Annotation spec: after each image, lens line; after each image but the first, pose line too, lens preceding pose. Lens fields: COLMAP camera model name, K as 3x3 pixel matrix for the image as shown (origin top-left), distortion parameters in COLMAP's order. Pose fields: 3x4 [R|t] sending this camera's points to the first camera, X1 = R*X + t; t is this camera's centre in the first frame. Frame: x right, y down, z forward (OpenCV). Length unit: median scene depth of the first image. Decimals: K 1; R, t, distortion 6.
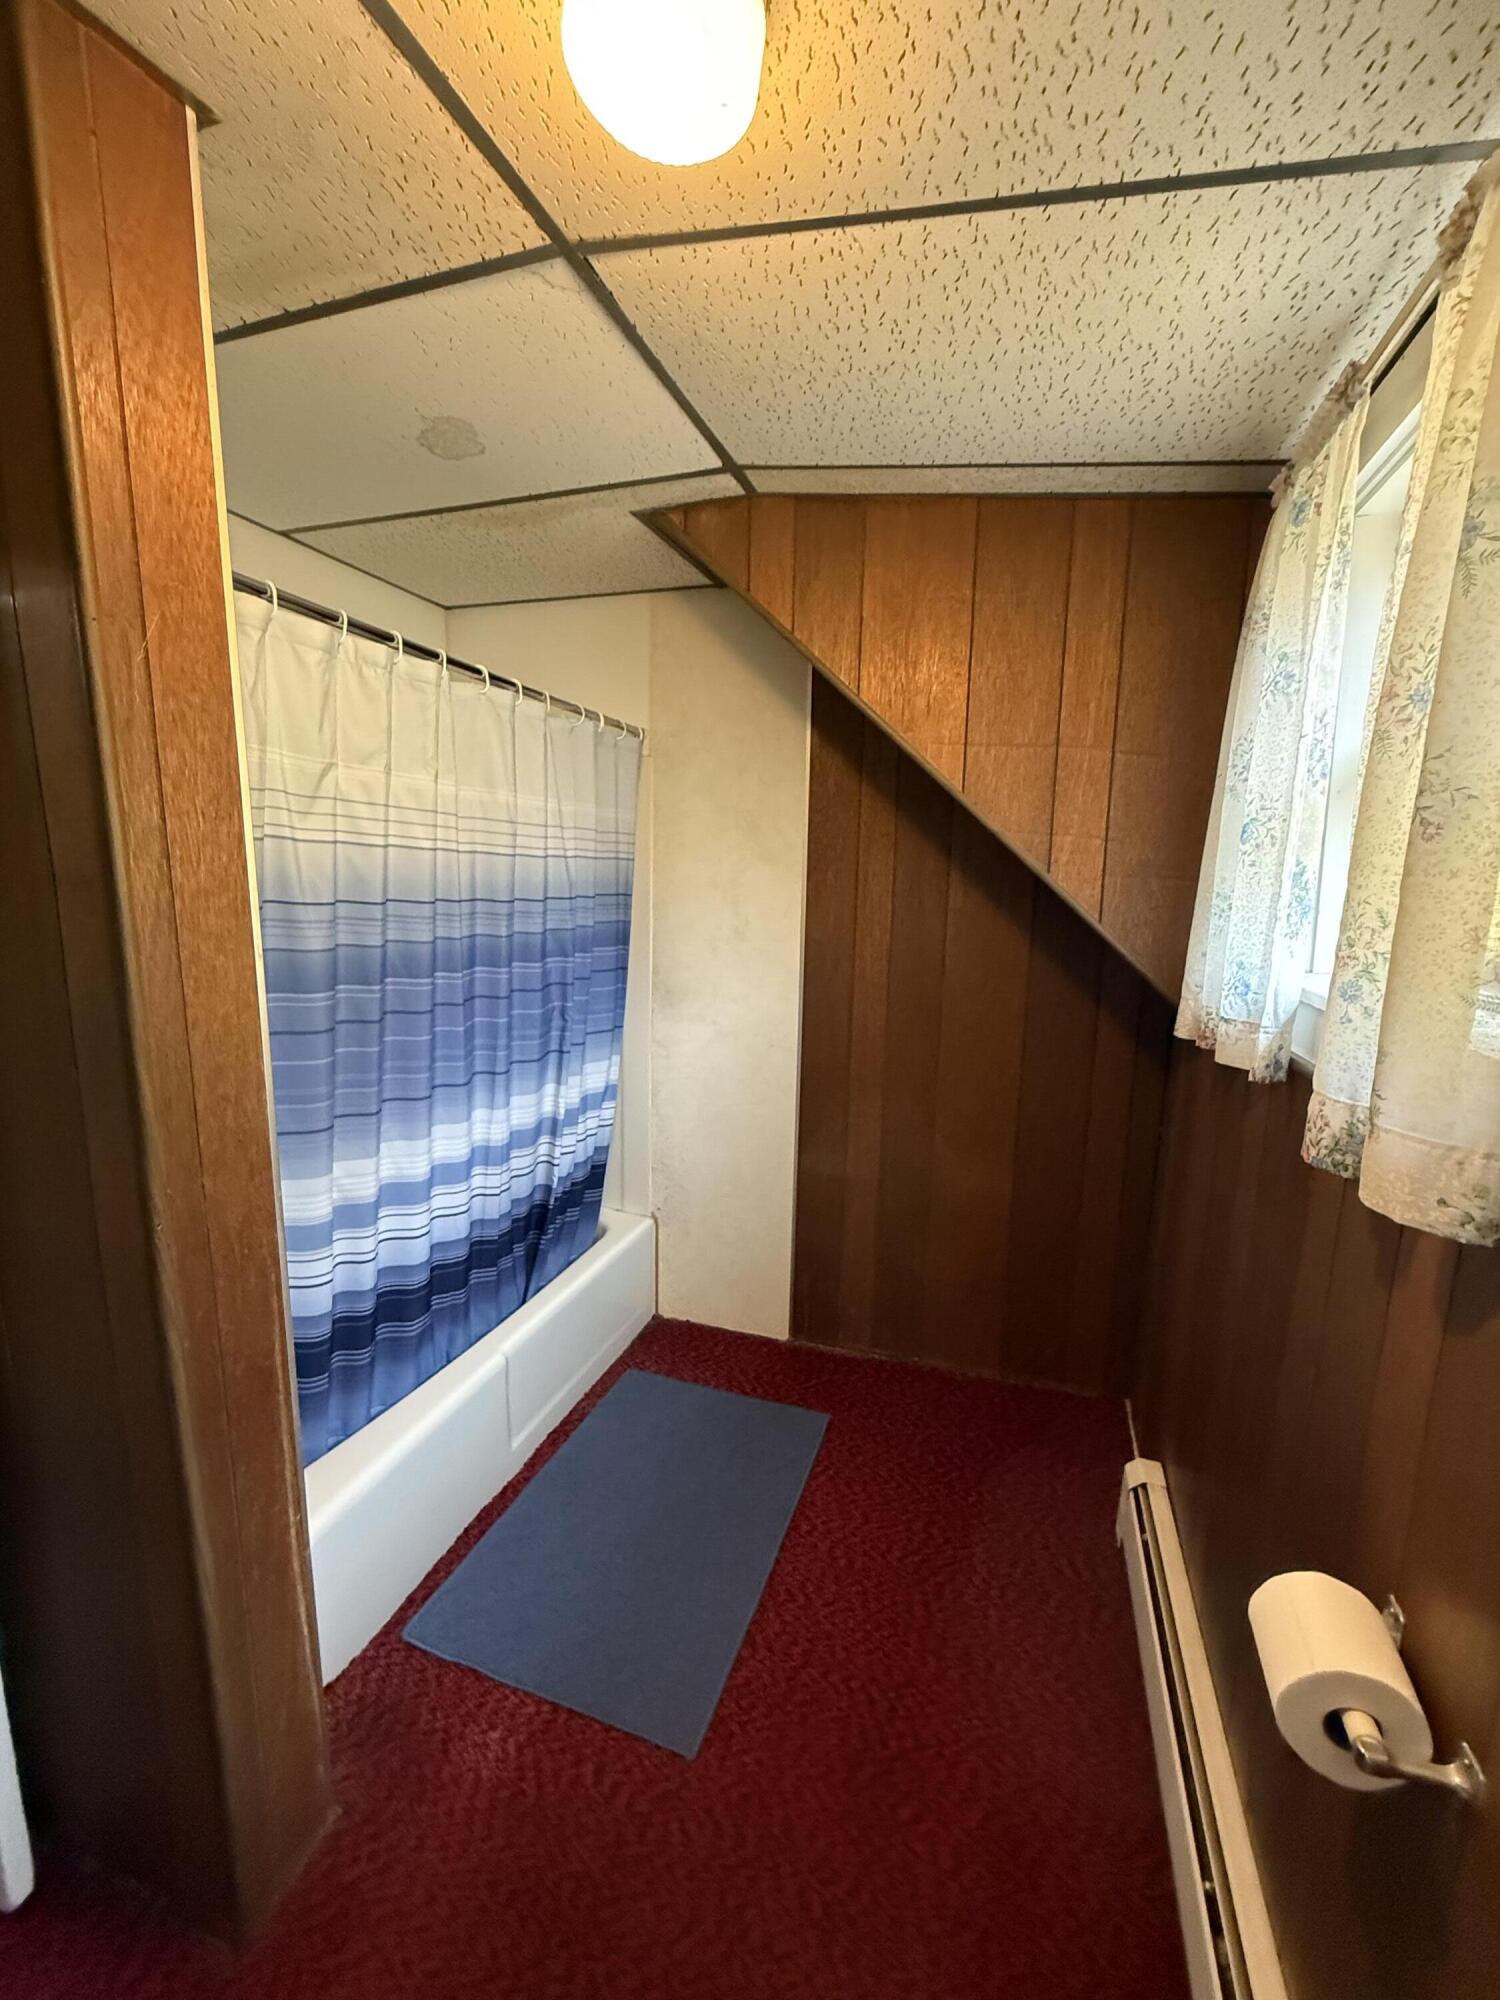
lens RADIAL K [[796.1, 0, 750.0], [0, 796.1, 1000.0], [0, 0, 1]] dist [-0.020674, 0.000268]
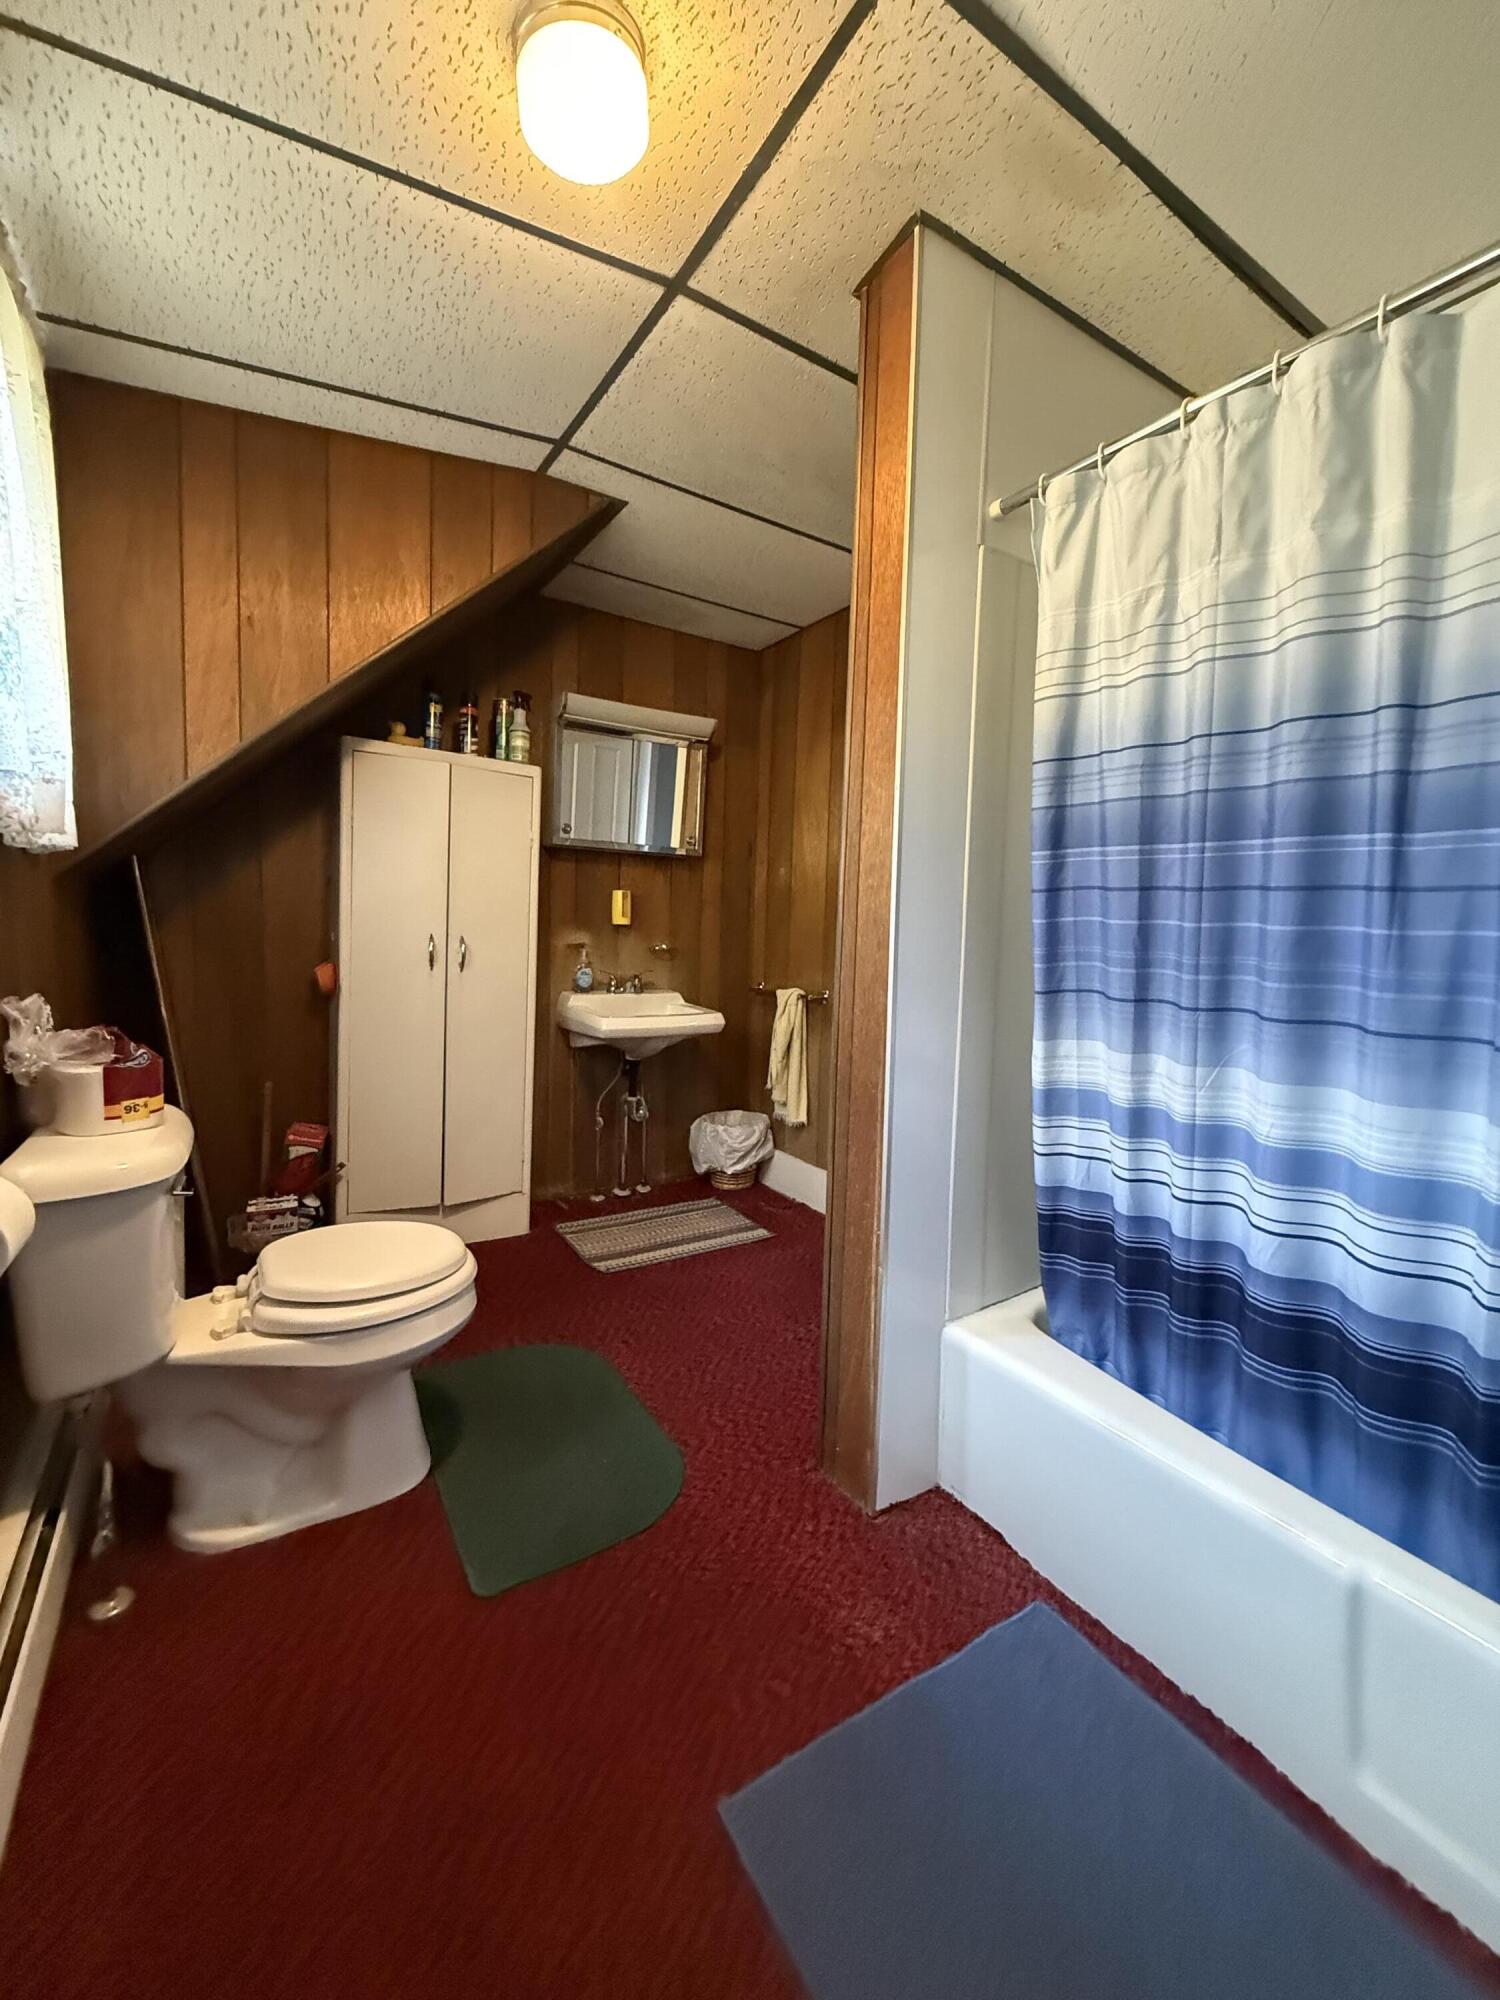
lens RADIAL K [[780.9, 0, 790.7], [0, 780.9, 996.3], [0, 0, 1]] dist [0.011590, 0.000040]
pose [[-0.581608, 0.041934, -0.812388, 0.465408], [-0.168407, 0.970828, 0.170679, 0.051548], [0.795847, 0.236080, -0.557579, 1.251129]]
